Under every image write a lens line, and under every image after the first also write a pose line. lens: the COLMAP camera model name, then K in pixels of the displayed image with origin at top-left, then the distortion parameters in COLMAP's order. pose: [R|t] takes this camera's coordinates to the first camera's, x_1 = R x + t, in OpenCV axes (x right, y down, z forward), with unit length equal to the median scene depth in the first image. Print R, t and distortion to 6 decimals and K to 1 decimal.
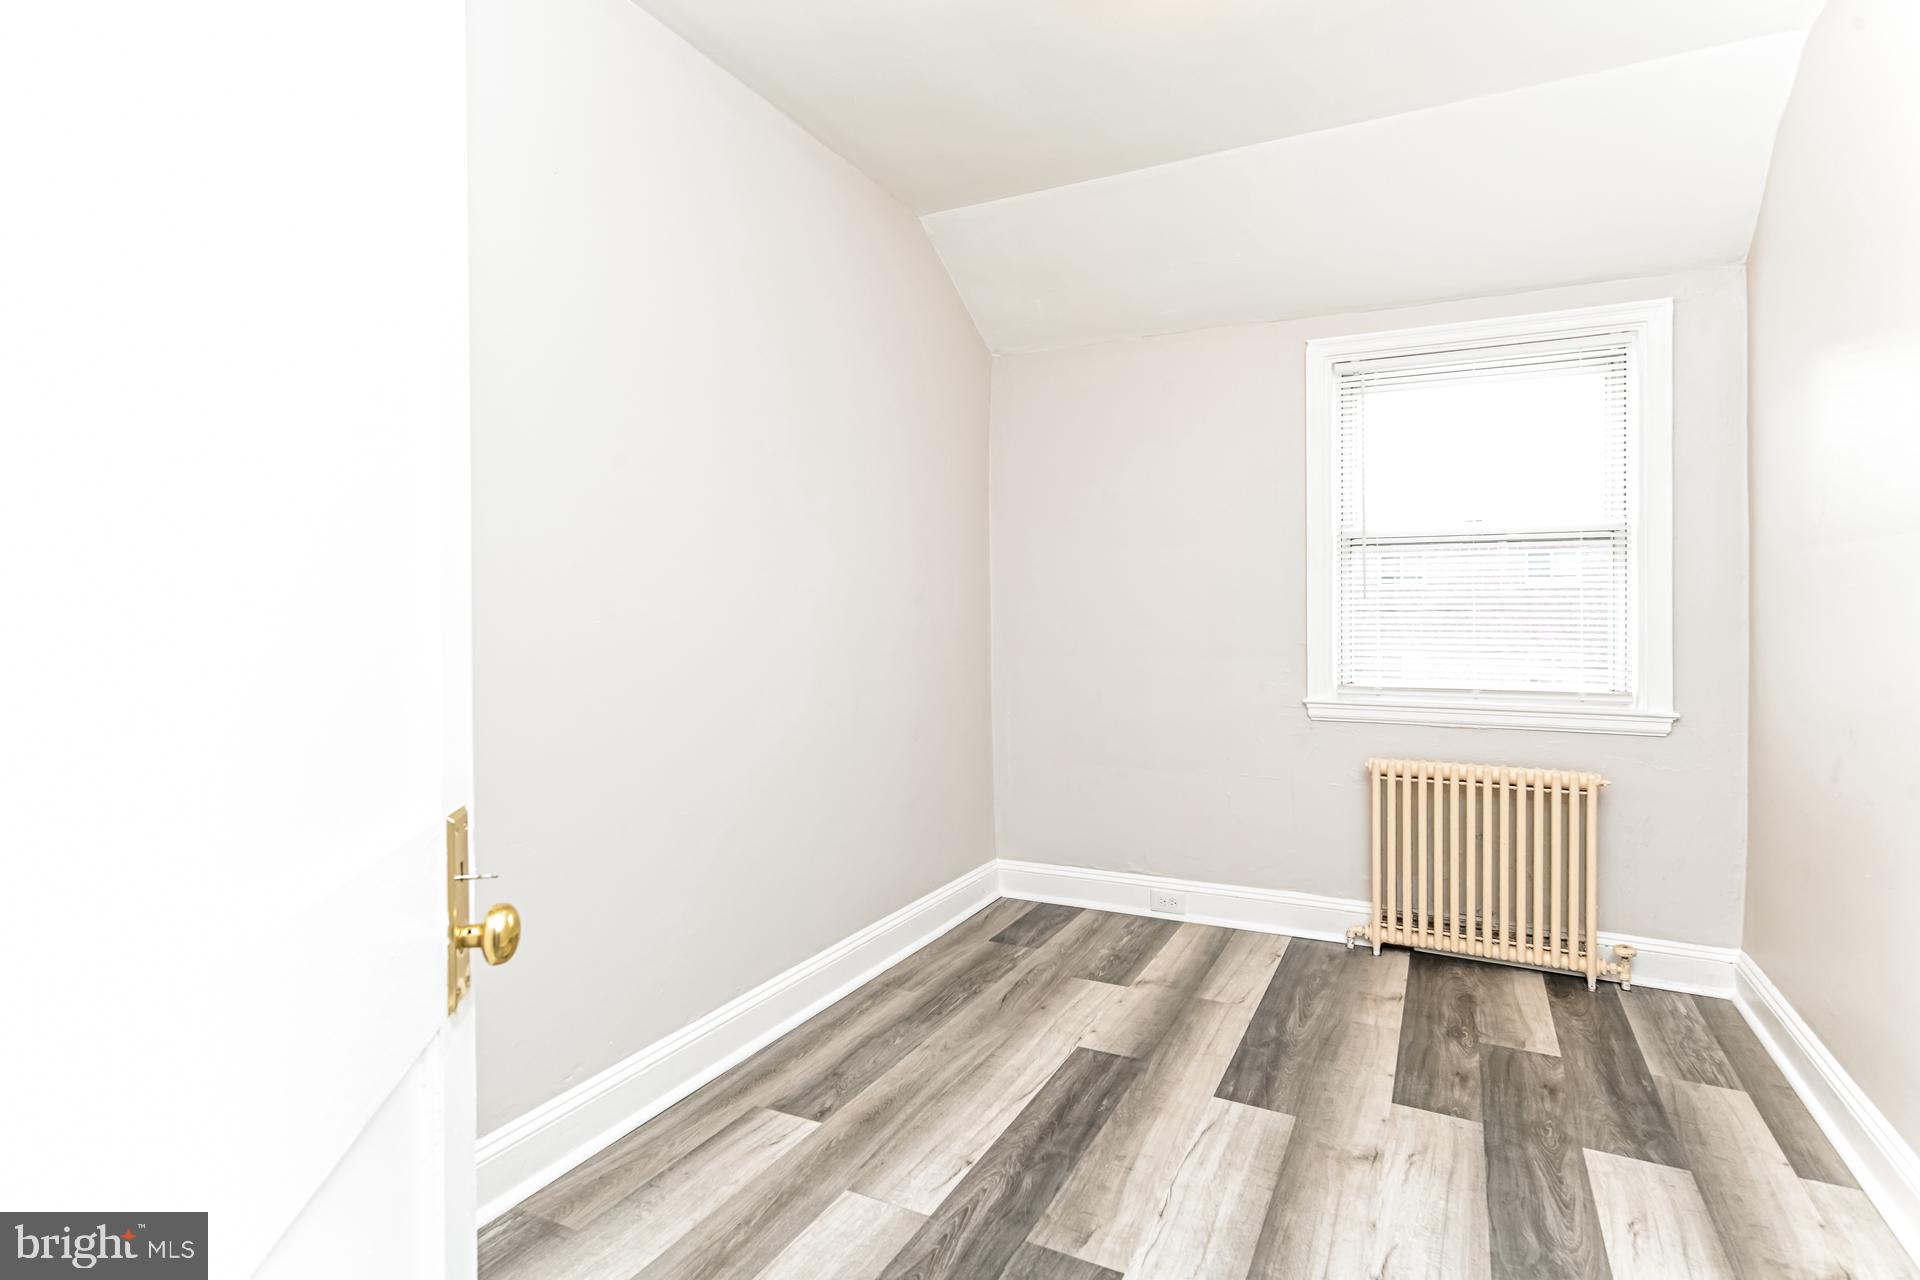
lens RADIAL K [[992.8, 0, 954.0], [0, 992.8, 623.9], [0, 0, 1]] dist [0.018214, 0.000530]
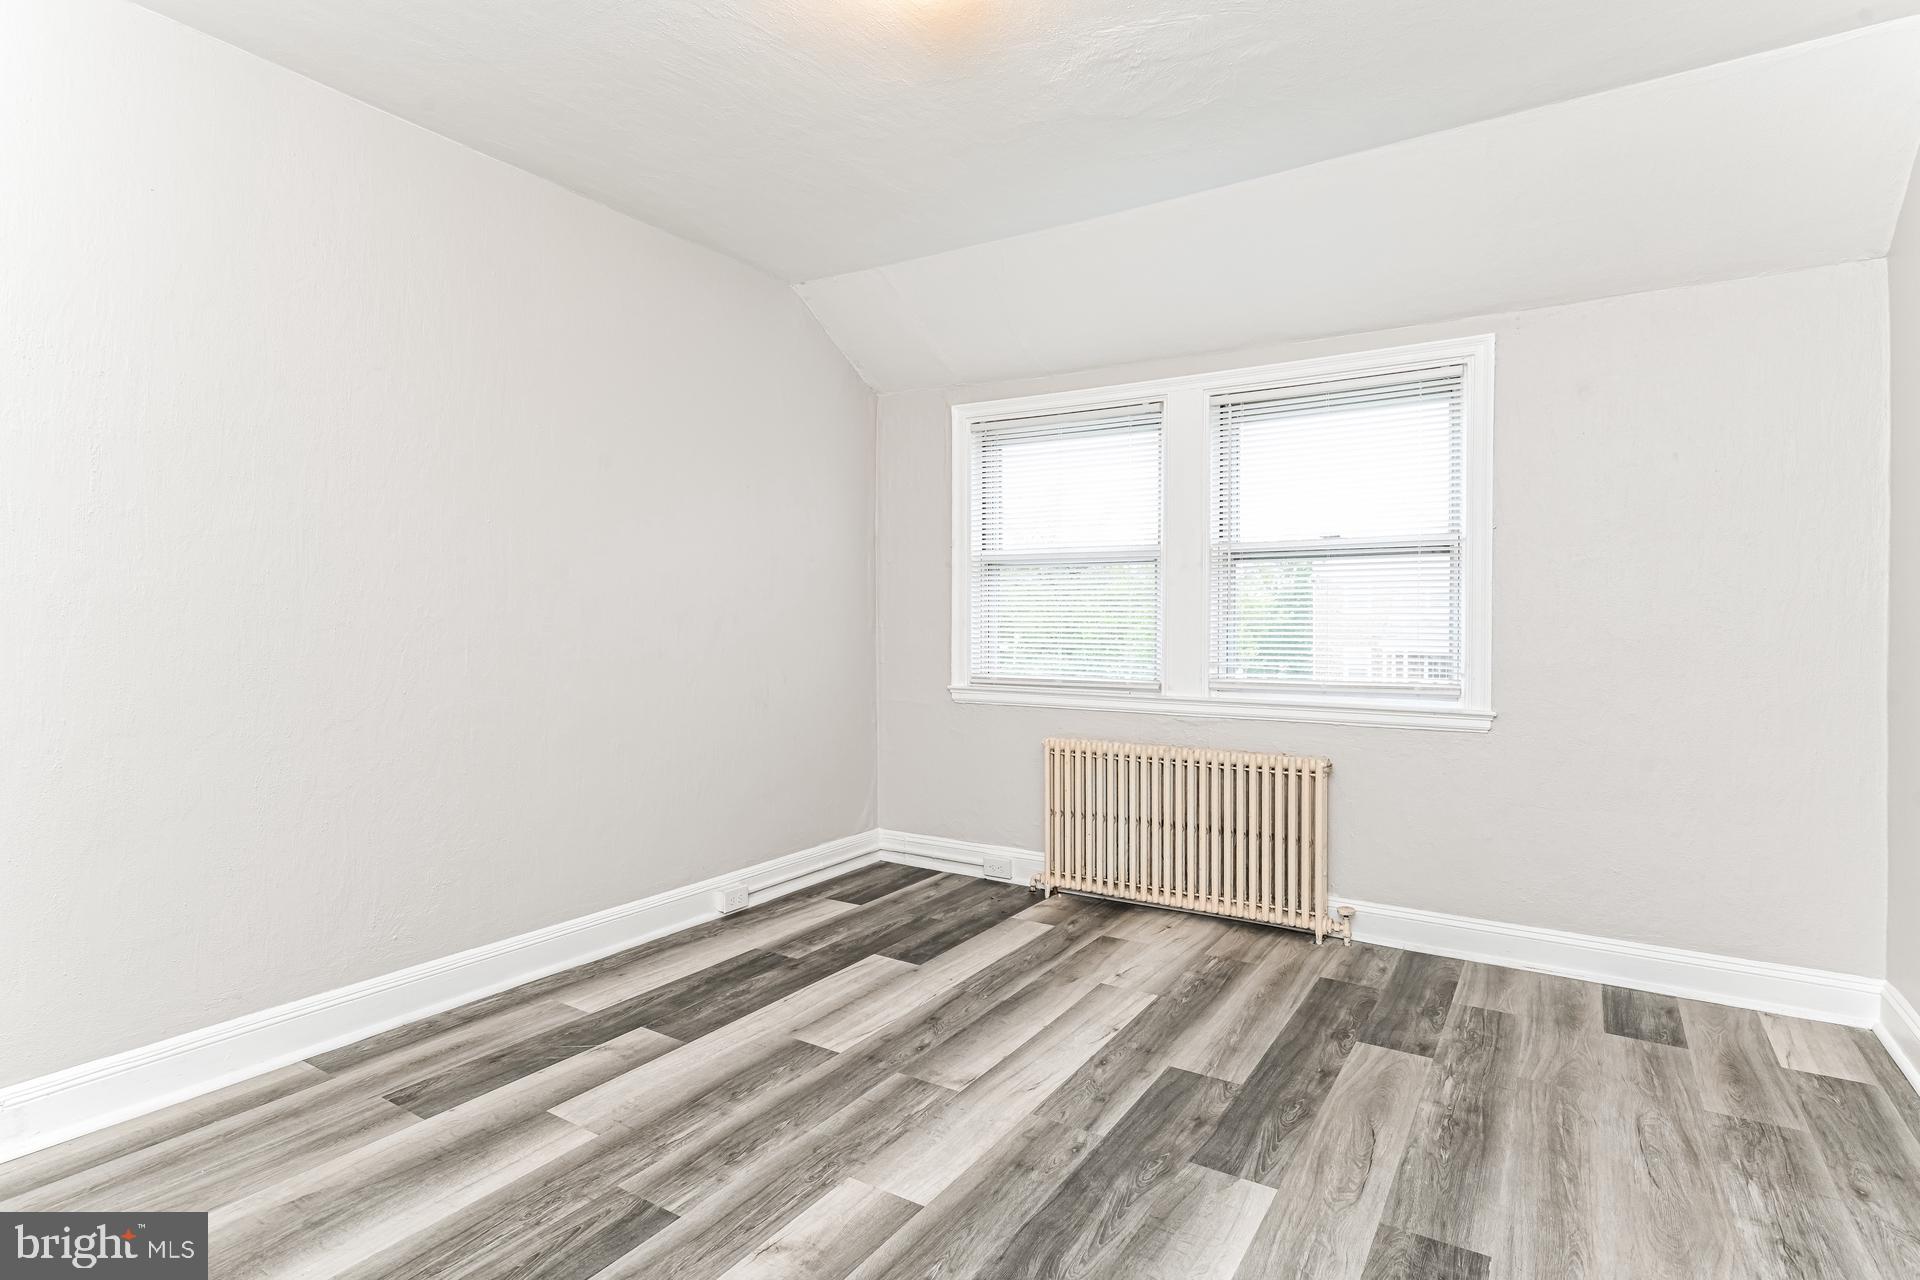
lens RADIAL K [[992.8, 0, 982.1], [0, 992.8, 613.2], [0, 0, 1]] dist [0.018214, 0.000530]
pose [[0.997438, -0.003863, -0.071429, 0.329824], [0.002412, 0.999789, -0.020389, 0.004343], [0.071492, 0.020165, 0.997237, -0.182926]]
